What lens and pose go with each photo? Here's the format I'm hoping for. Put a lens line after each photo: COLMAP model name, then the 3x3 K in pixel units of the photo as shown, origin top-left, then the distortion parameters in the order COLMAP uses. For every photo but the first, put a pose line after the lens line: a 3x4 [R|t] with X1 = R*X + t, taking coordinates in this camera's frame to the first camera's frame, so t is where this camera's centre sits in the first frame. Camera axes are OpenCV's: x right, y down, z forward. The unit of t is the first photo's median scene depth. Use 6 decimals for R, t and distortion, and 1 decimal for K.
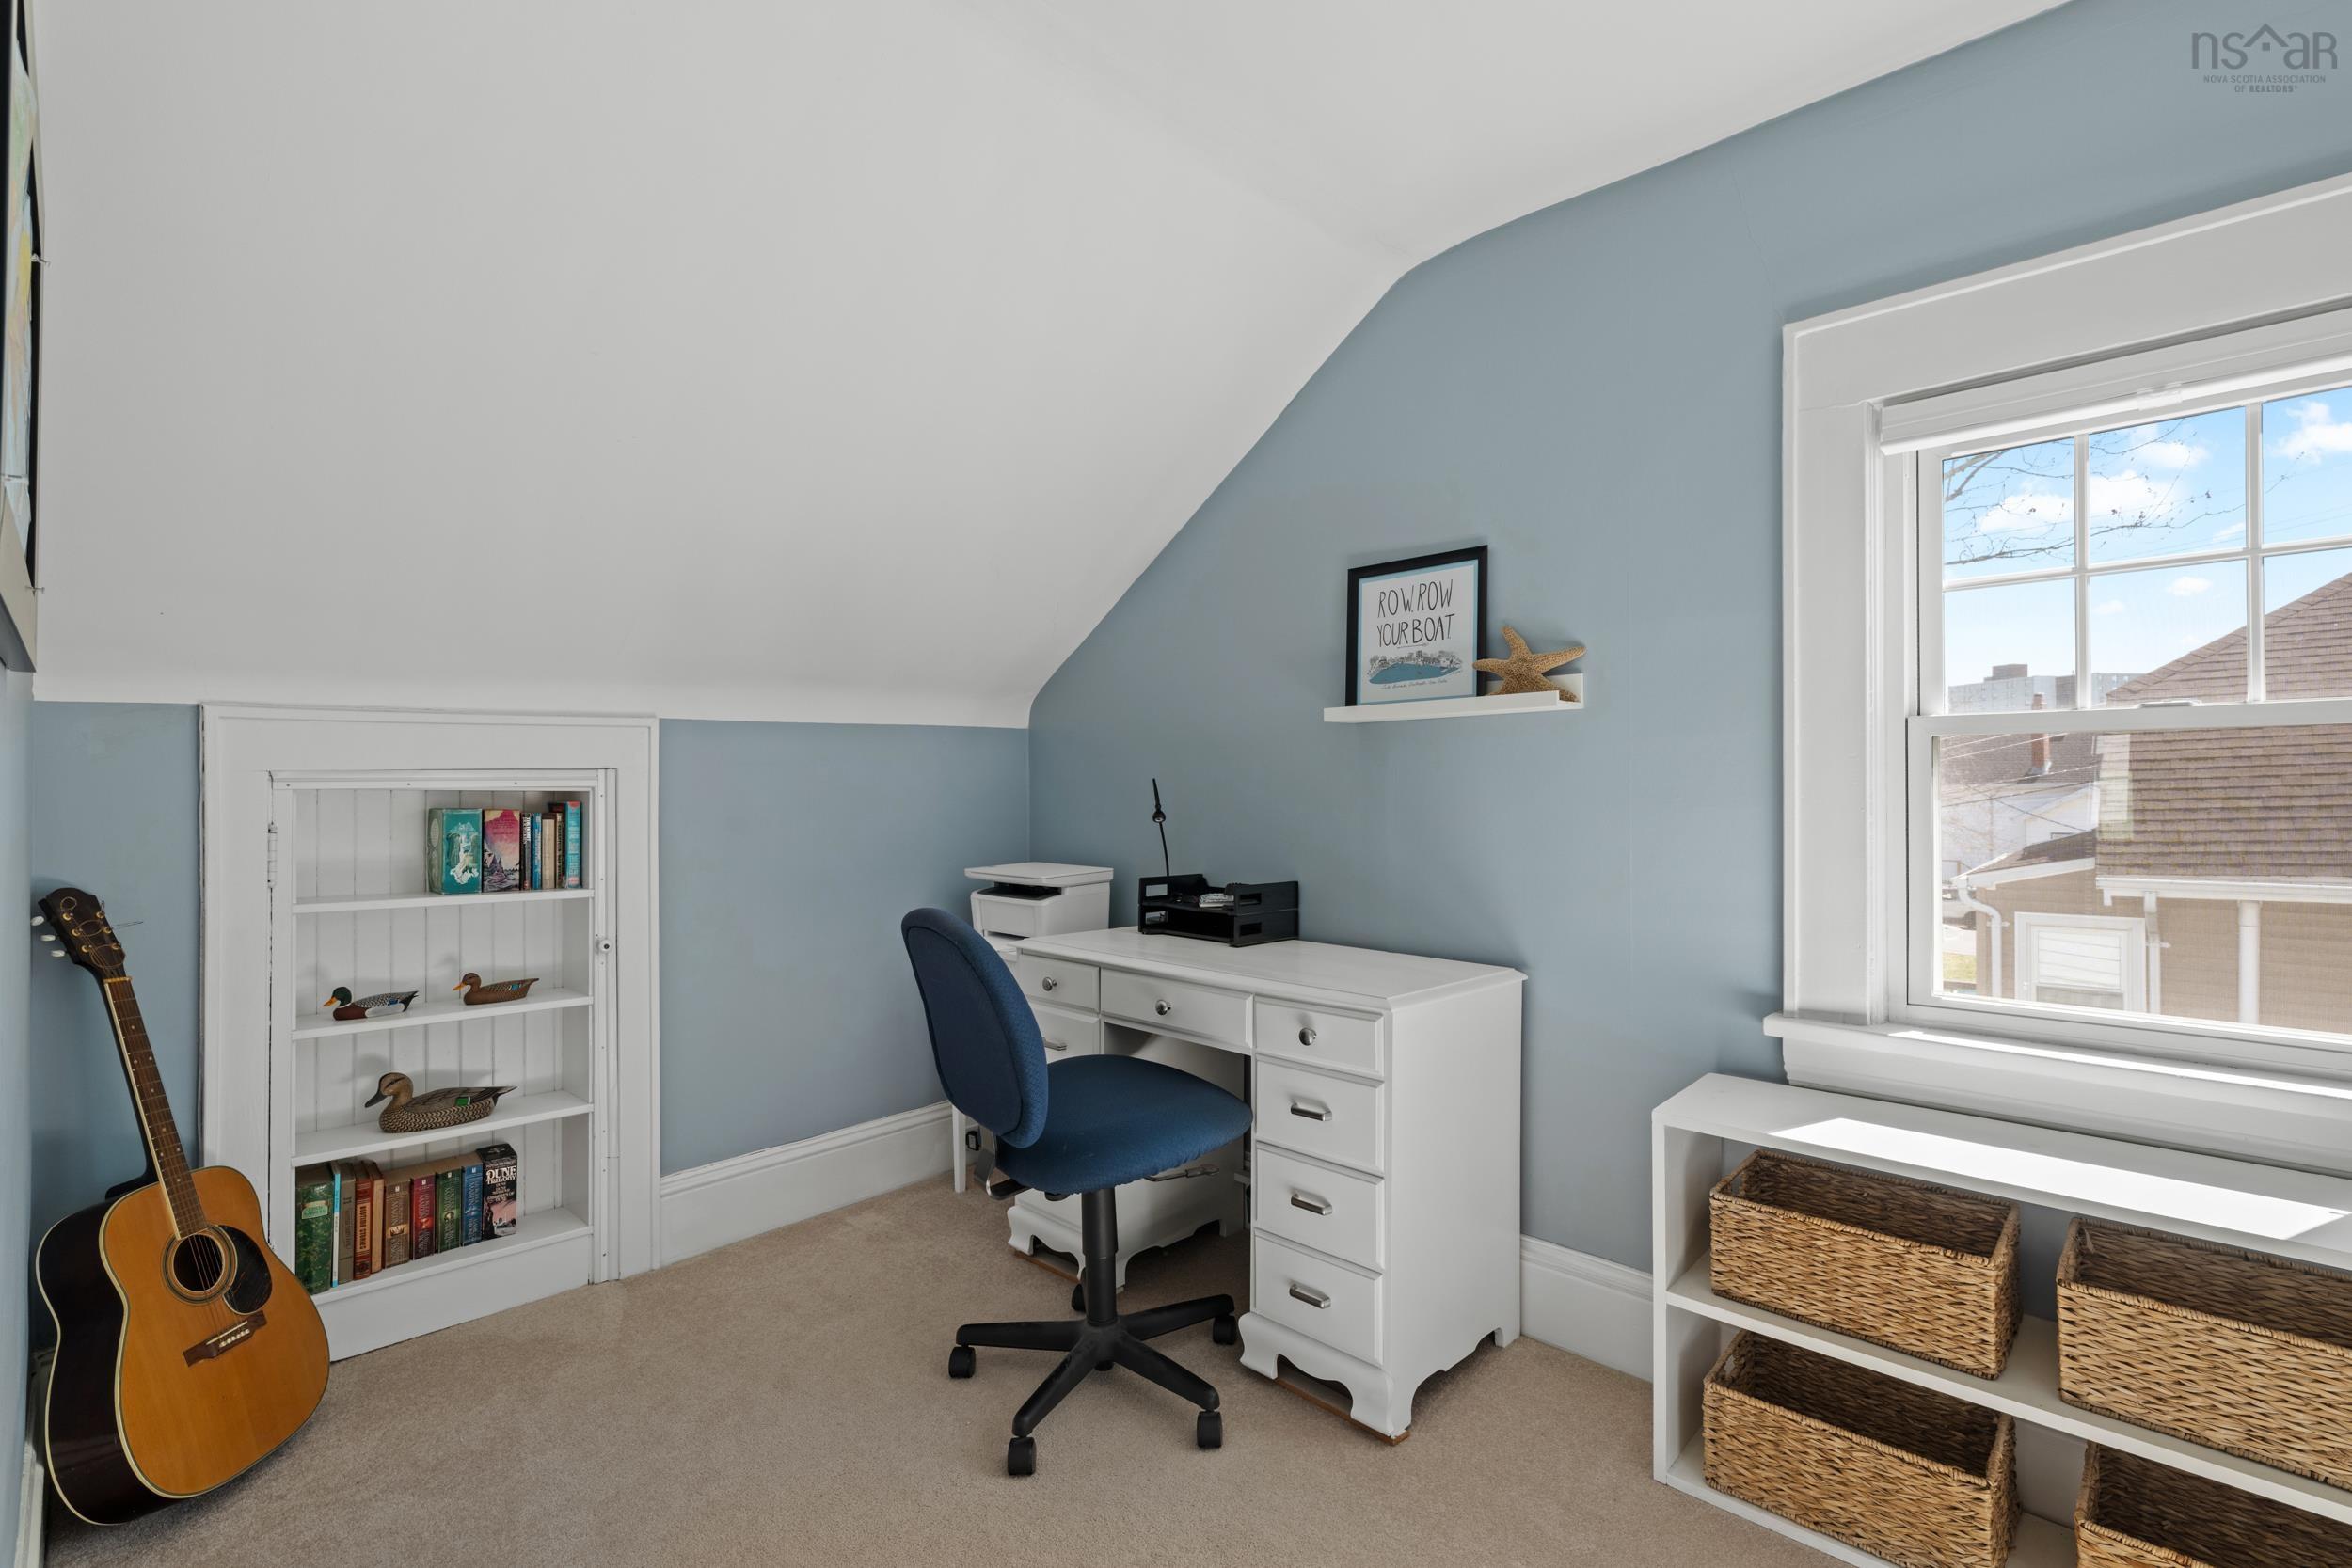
lens RADIAL K [[1065.9, 0, 1177.7], [0, 1065.9, 783.8], [0, 0, 1]] dist [0.001440, -0.000721]
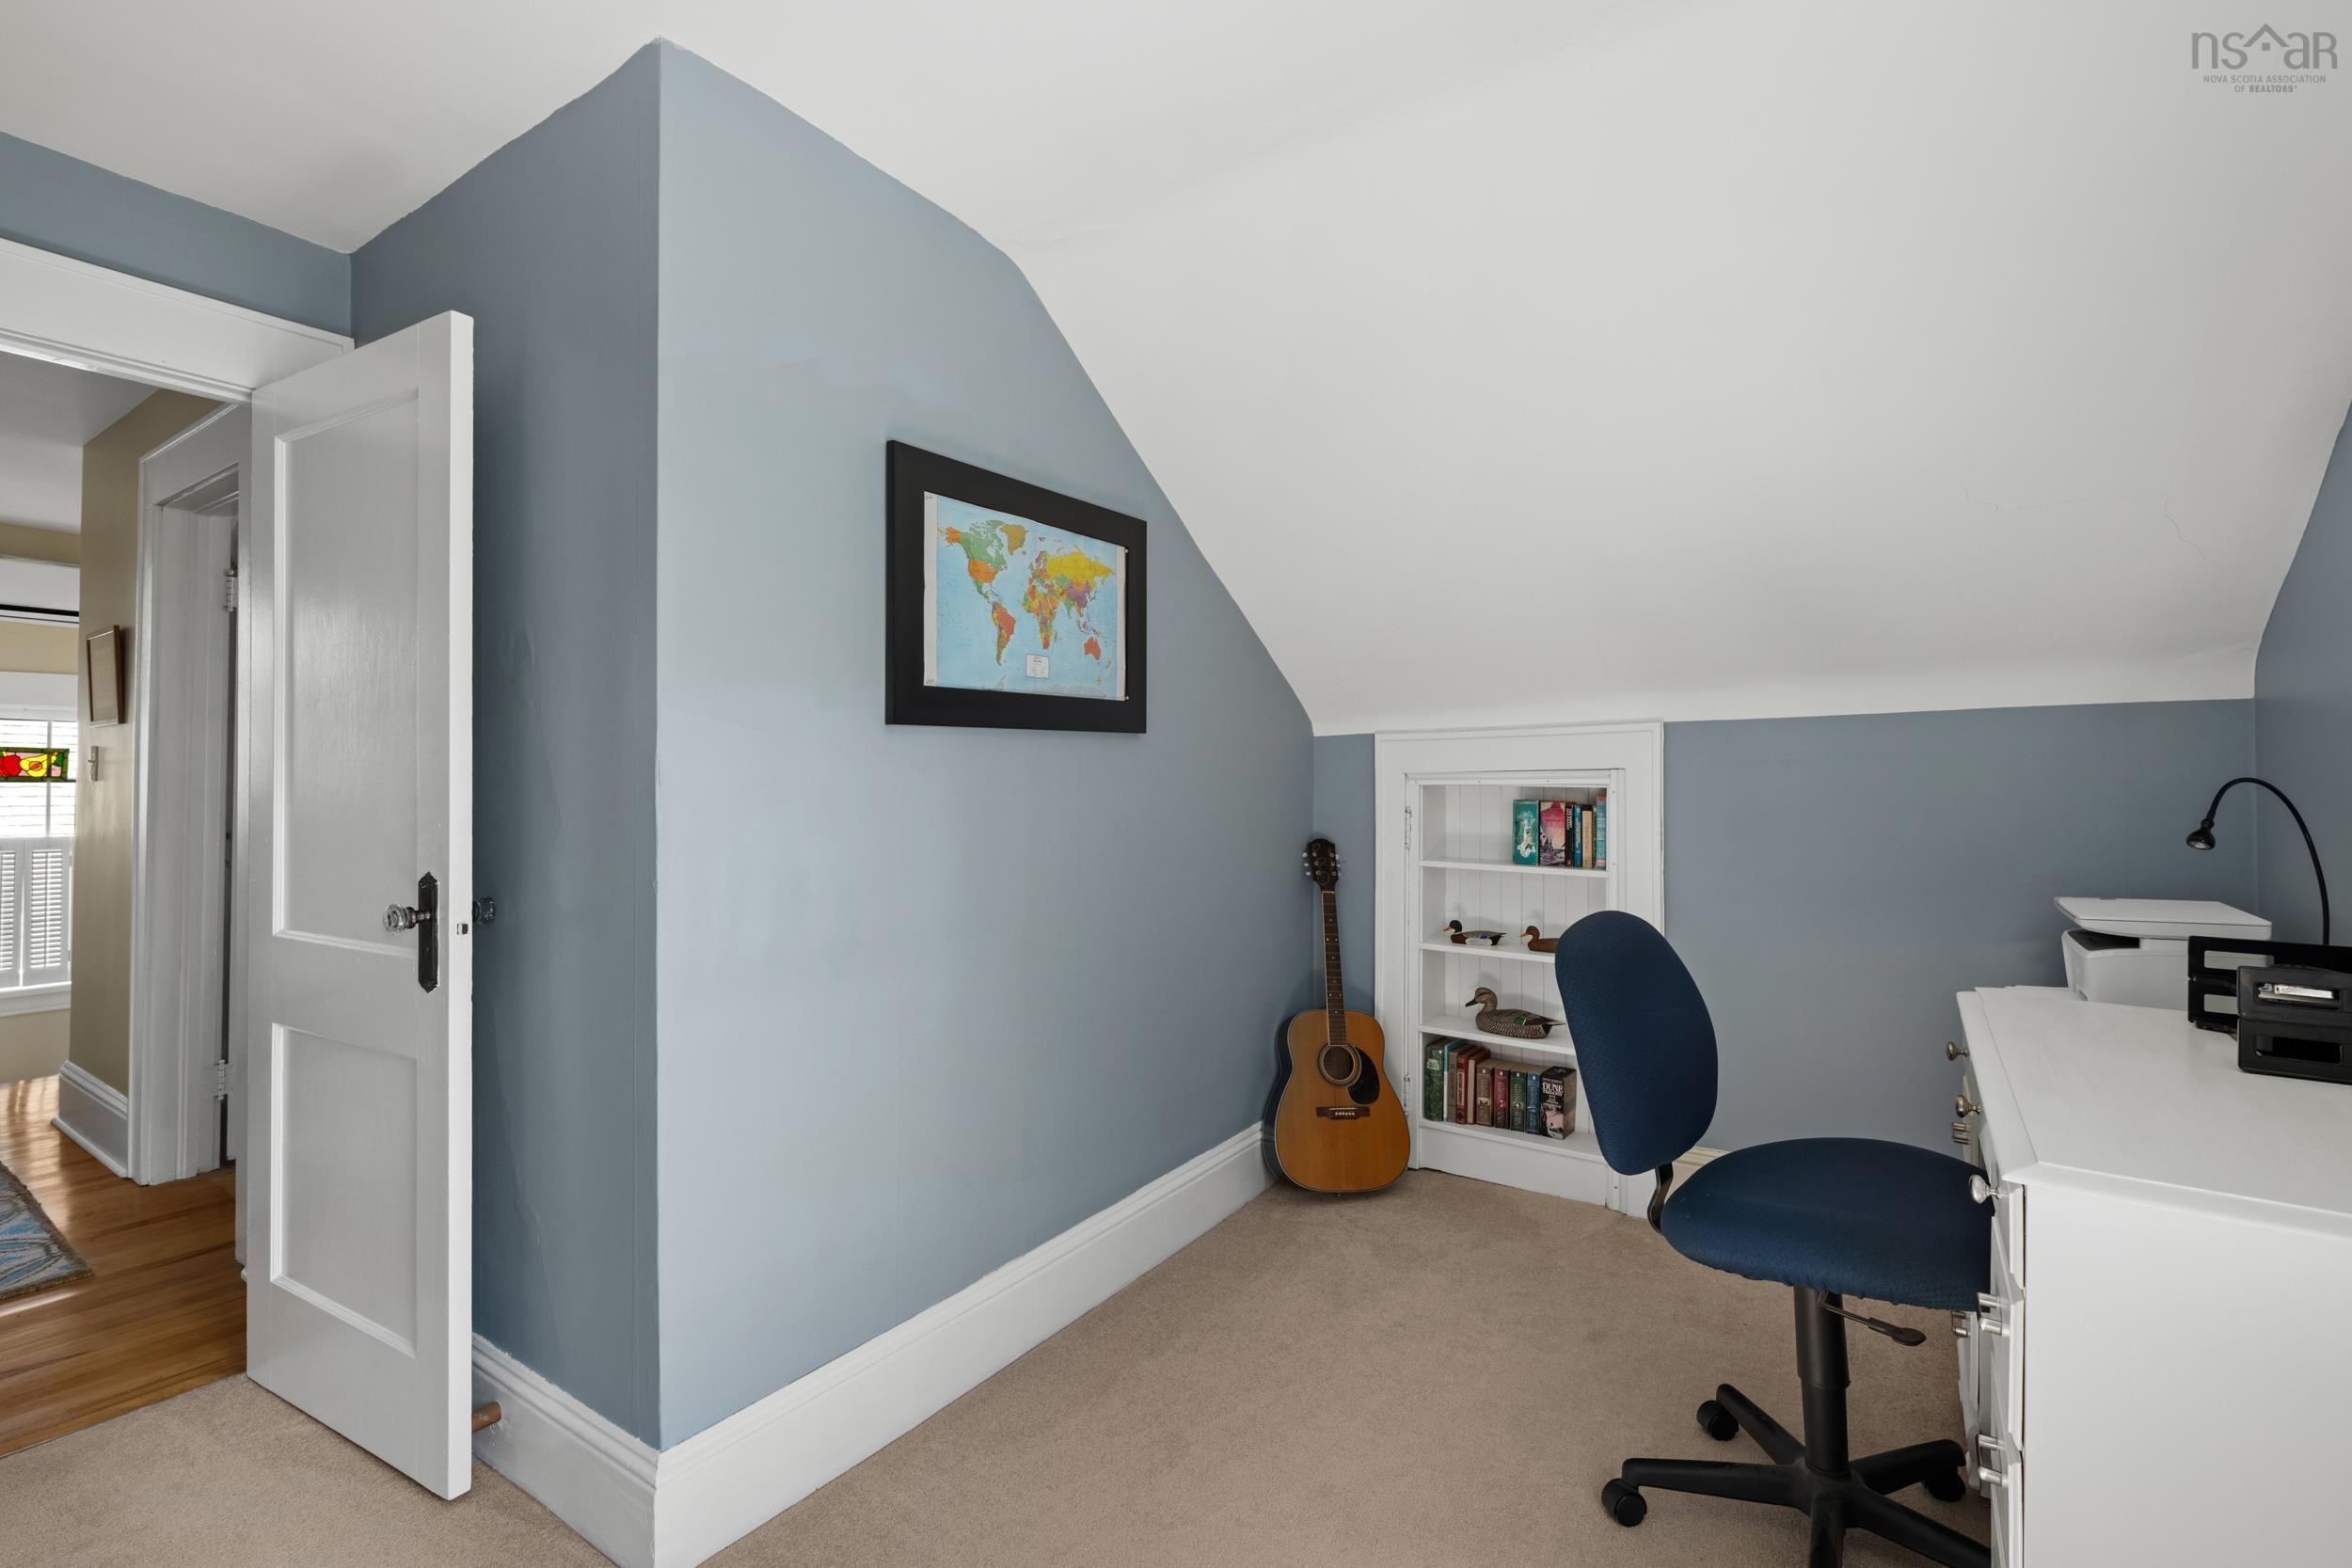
lens RADIAL K [[1065.9, 0, 1177.3], [0, 1065.9, 762.9], [0, 0, 1]] dist [0.001440, -0.000721]
pose [[0.176291, -0.011497, -0.984271, 0.553821], [0.001363, 0.999934, -0.011436, -0.008510], [0.984337, 0.000674, 0.176295, 0.342831]]
